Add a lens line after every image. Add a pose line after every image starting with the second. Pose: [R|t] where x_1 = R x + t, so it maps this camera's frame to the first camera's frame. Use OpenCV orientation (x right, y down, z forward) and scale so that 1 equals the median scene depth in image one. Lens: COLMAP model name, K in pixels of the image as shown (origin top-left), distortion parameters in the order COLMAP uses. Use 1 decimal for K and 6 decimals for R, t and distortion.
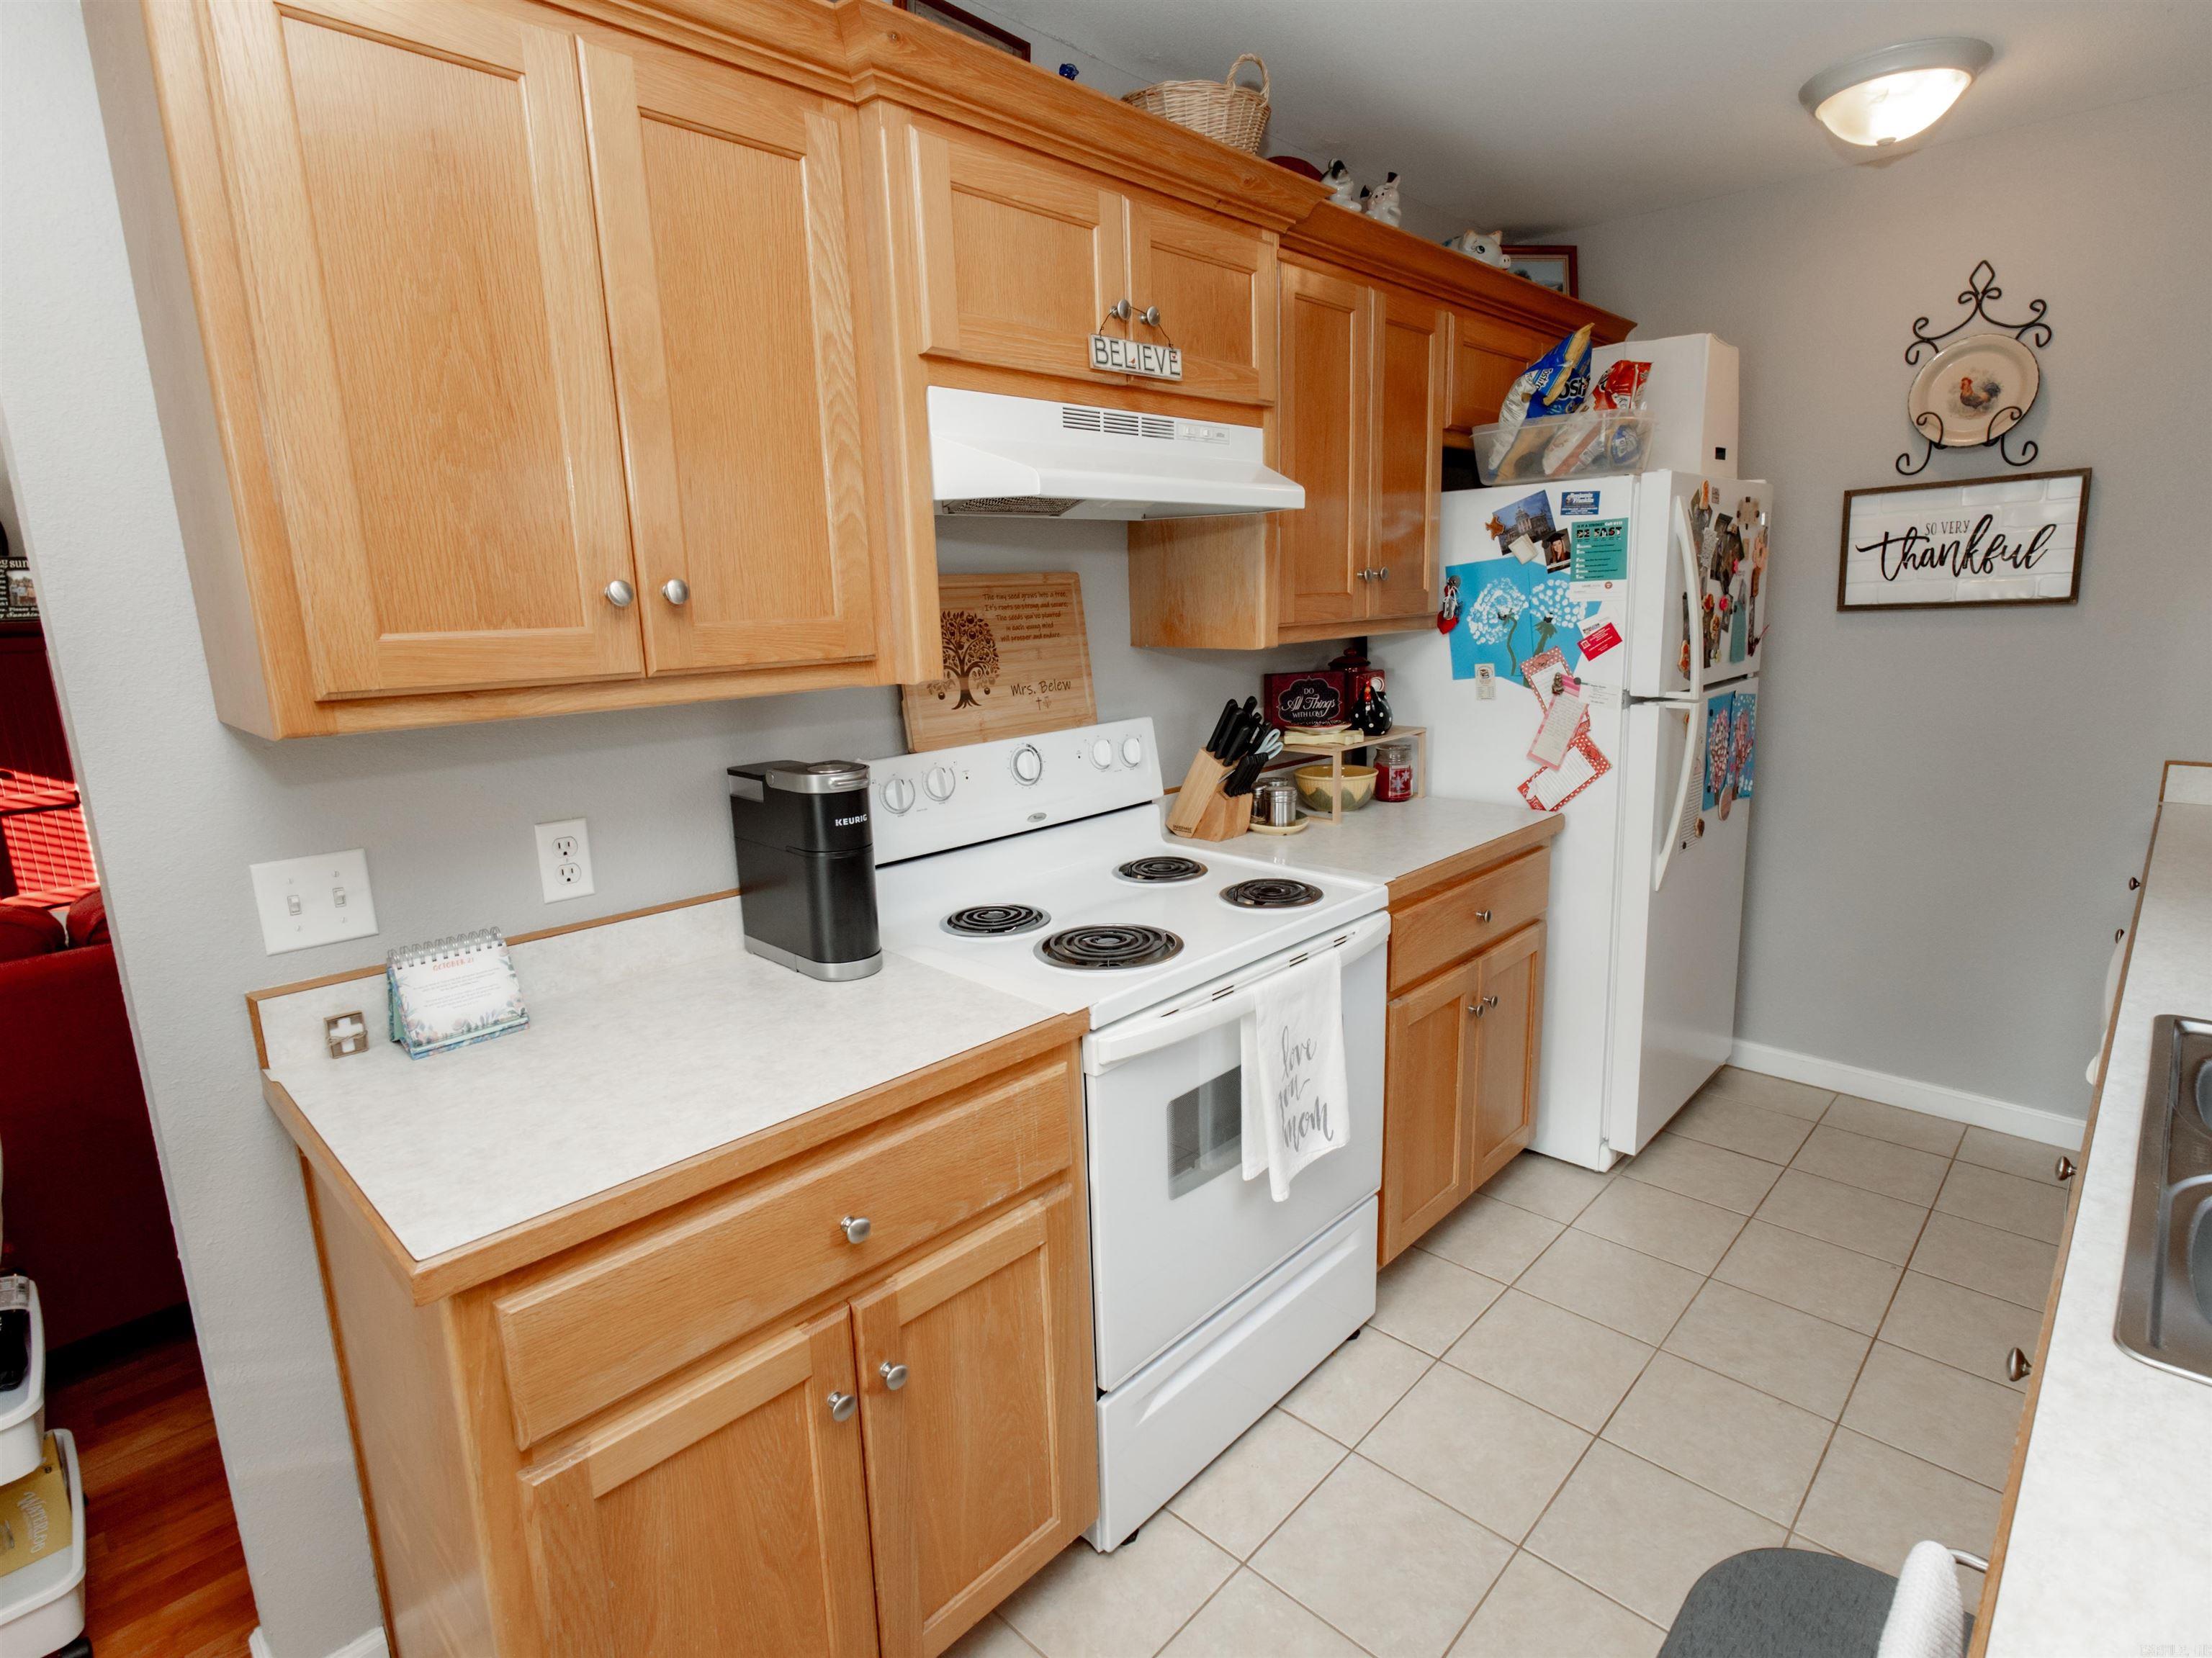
lens RADIAL K [[1139.2, 0, 1157.4], [0, 1139.2, 828.8], [0, 0, 1]] dist [0.005230, 0.000440]
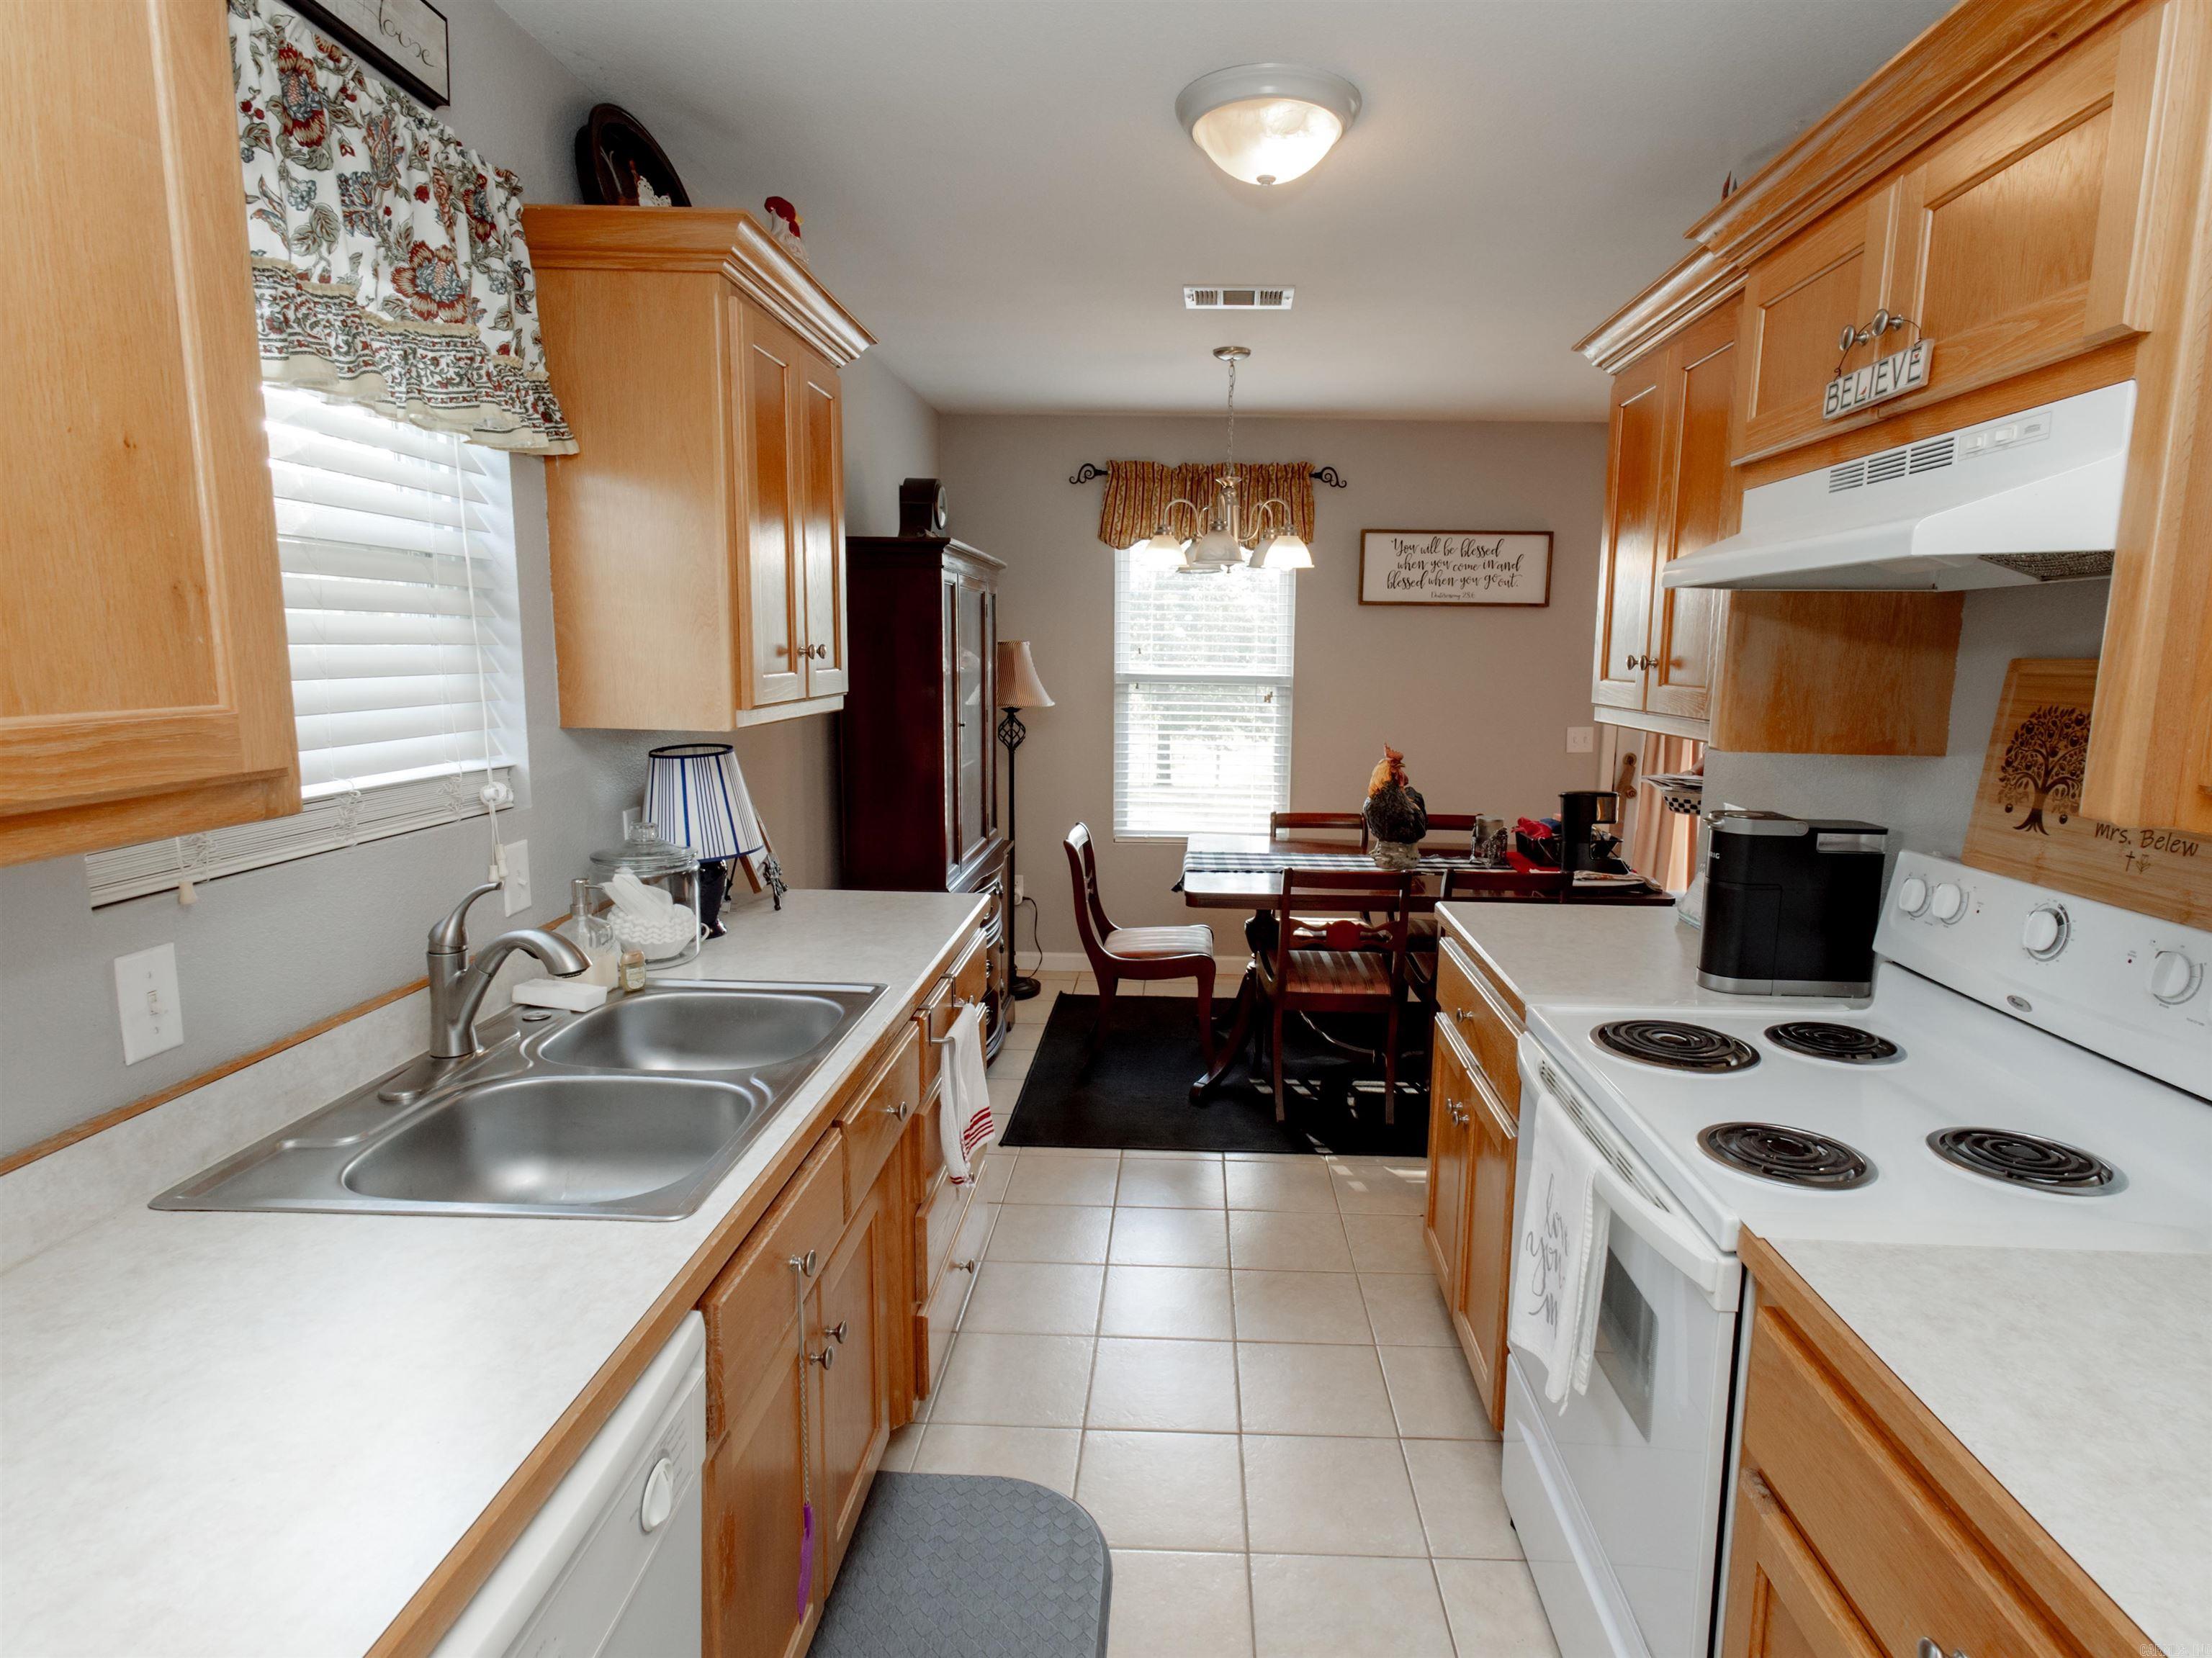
lens RADIAL K [[1173.1, 0, 1165.8], [0, 1173.1, 828.9], [0, 0, 1]] dist [-0.000467, 0.000022]
pose [[-0.750266, 0.113799, -0.651268, 0.588242], [-0.135530, 0.937682, 0.319977, -0.213187], [0.647095, 0.328334, -0.688088, 0.886904]]
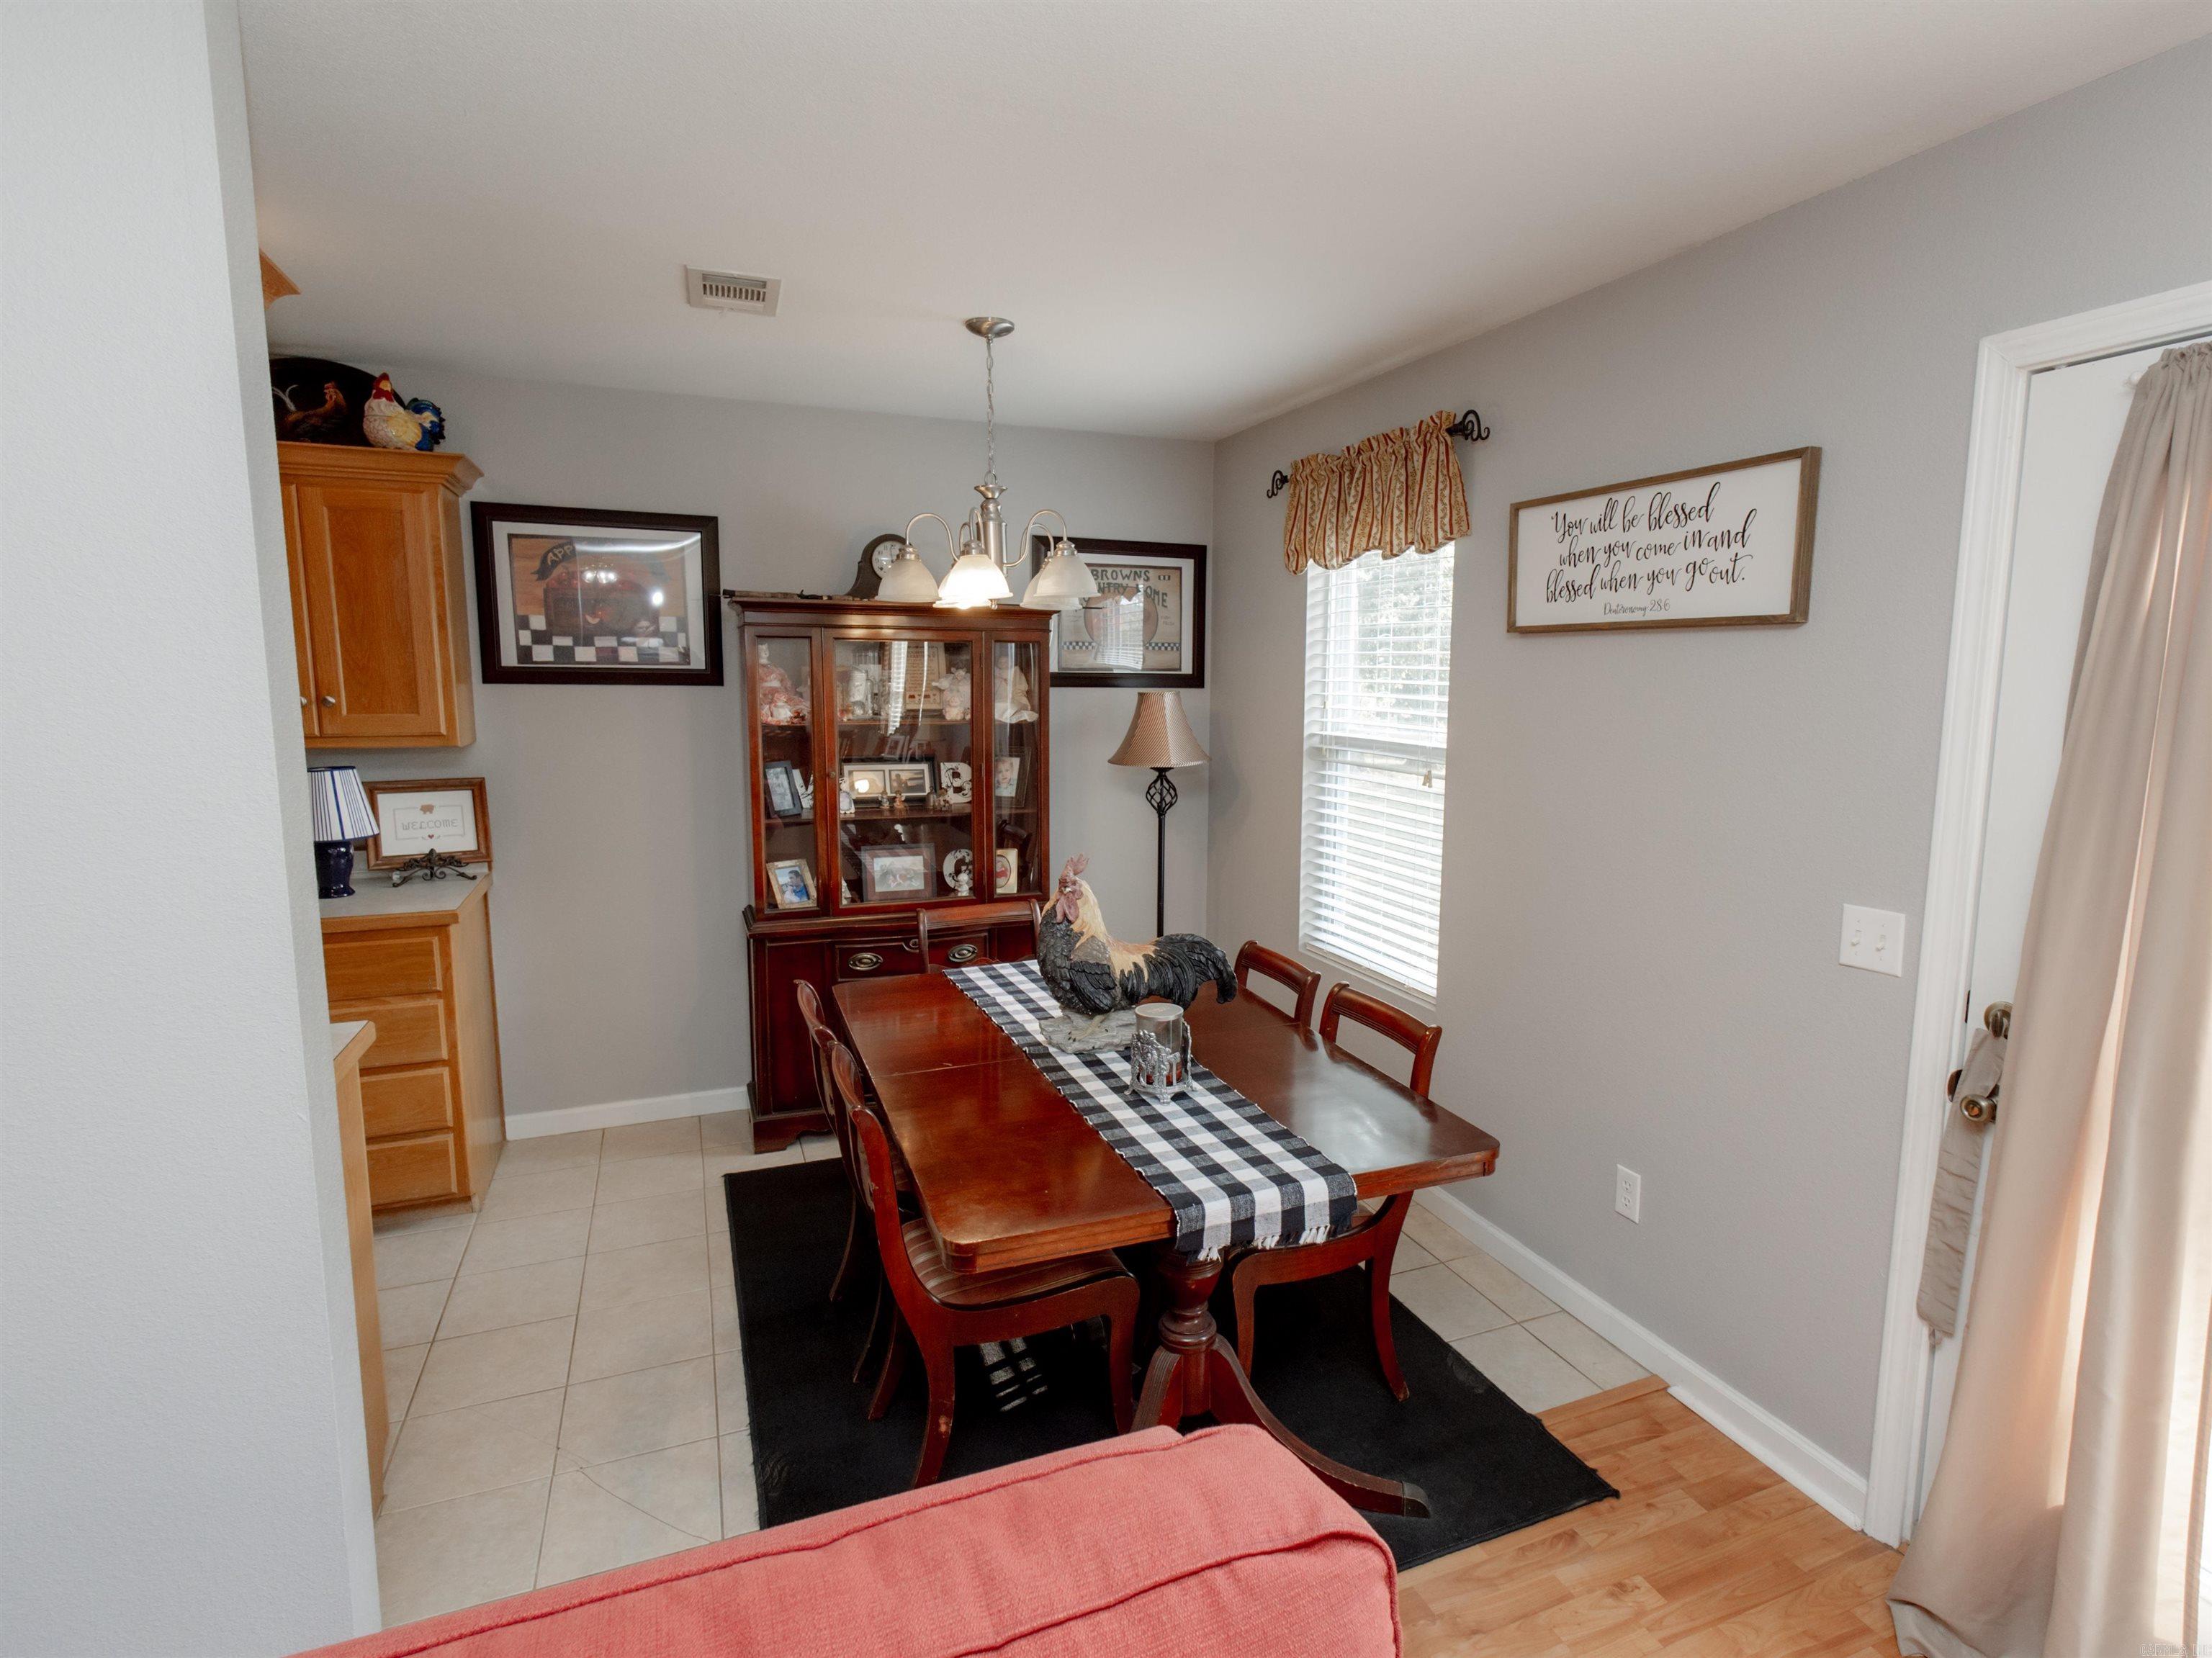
lens RADIAL K [[1139.2, 0, 1157.4], [0, 1139.2, 828.8], [0, 0, 1]] dist [0.005230, 0.000440]
pose [[-0.906647, -0.045179, 0.419465, -1.074610], [0.098931, 0.943760, 0.315483, -0.187220], [-0.410127, 0.327530, -0.851187, 0.779925]]
